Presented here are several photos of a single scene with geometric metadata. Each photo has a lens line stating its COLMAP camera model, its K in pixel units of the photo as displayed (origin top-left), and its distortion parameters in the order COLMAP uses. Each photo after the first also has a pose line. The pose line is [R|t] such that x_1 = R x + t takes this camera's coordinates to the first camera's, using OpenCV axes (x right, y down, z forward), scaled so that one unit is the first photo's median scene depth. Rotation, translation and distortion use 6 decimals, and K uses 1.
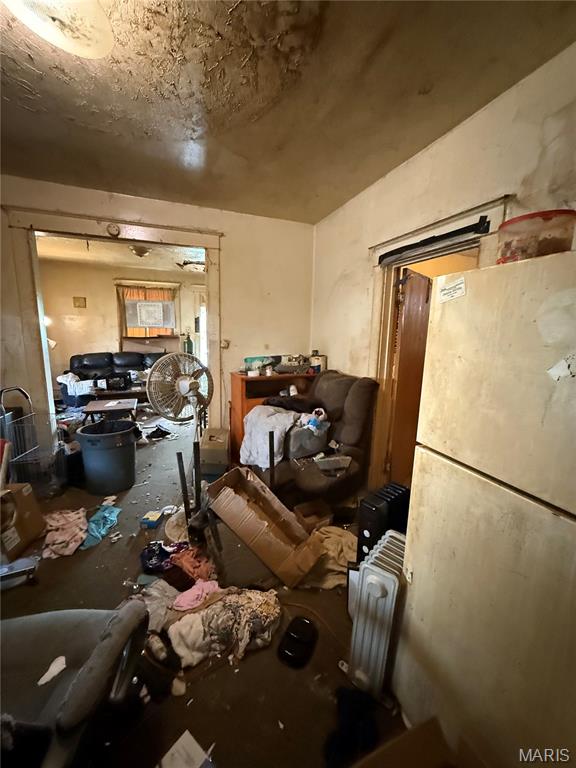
lens RADIAL K [[304.1, 0, 287.0], [0, 304.1, 382.7], [0, 0, 1]] dist [0.001132, 0.000077]
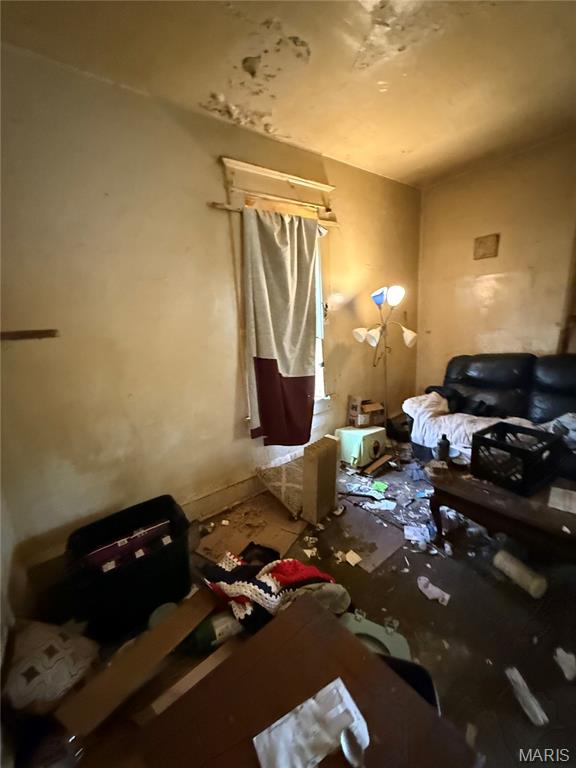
lens RADIAL K [[304.1, 0, 293.3], [0, 304.1, 384.2], [0, 0, 1]] dist [0.001132, 0.000077]
pose [[0.284173, 0.172736, -0.943084, -0.265554], [-0.086559, 0.984242, 0.154192, -0.094752], [0.954858, 0.037815, 0.294646, 0.556744]]
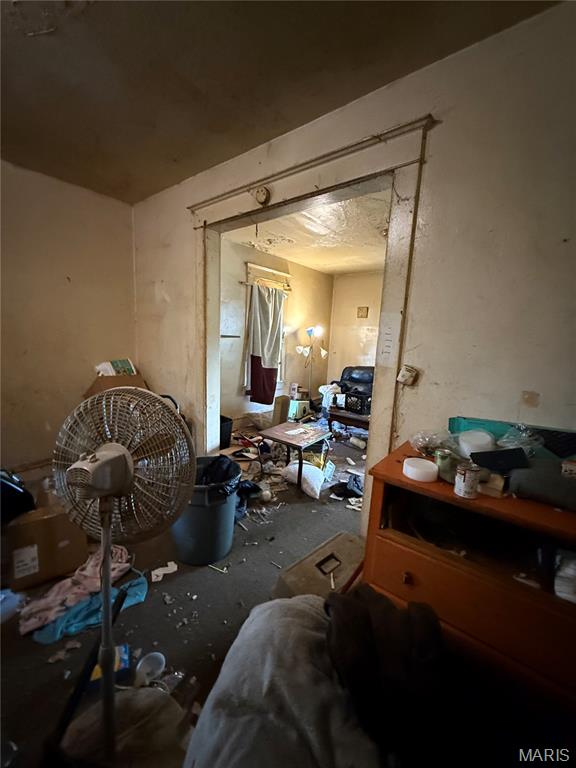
lens RADIAL K [[304.1, 0, 290.8], [0, 304.1, 382.2], [0, 0, 1]] dist [0.001132, 0.000077]
pose [[0.500841, 0.139736, -0.854185, 0.050786], [-0.178543, 0.982336, 0.056014, -0.060273], [0.846924, 0.124455, 0.516943, 0.332826]]
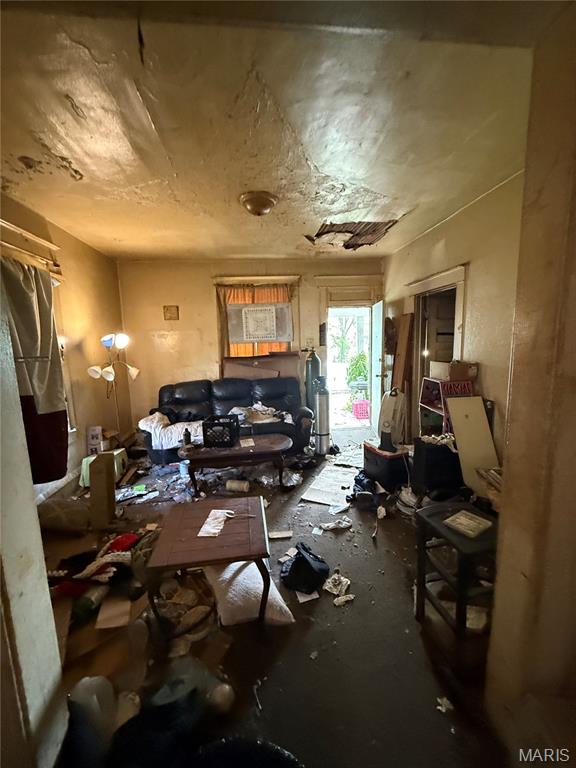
lens RADIAL K [[304.1, 0, 286.5], [0, 304.1, 383.9], [0, 0, 1]] dist [0.001132, 0.000077]
pose [[0.963653, -0.016040, -0.266674, -0.215176], [0.007736, 0.999453, -0.032159, -0.065885], [0.267043, 0.028927, 0.963250, 0.363629]]
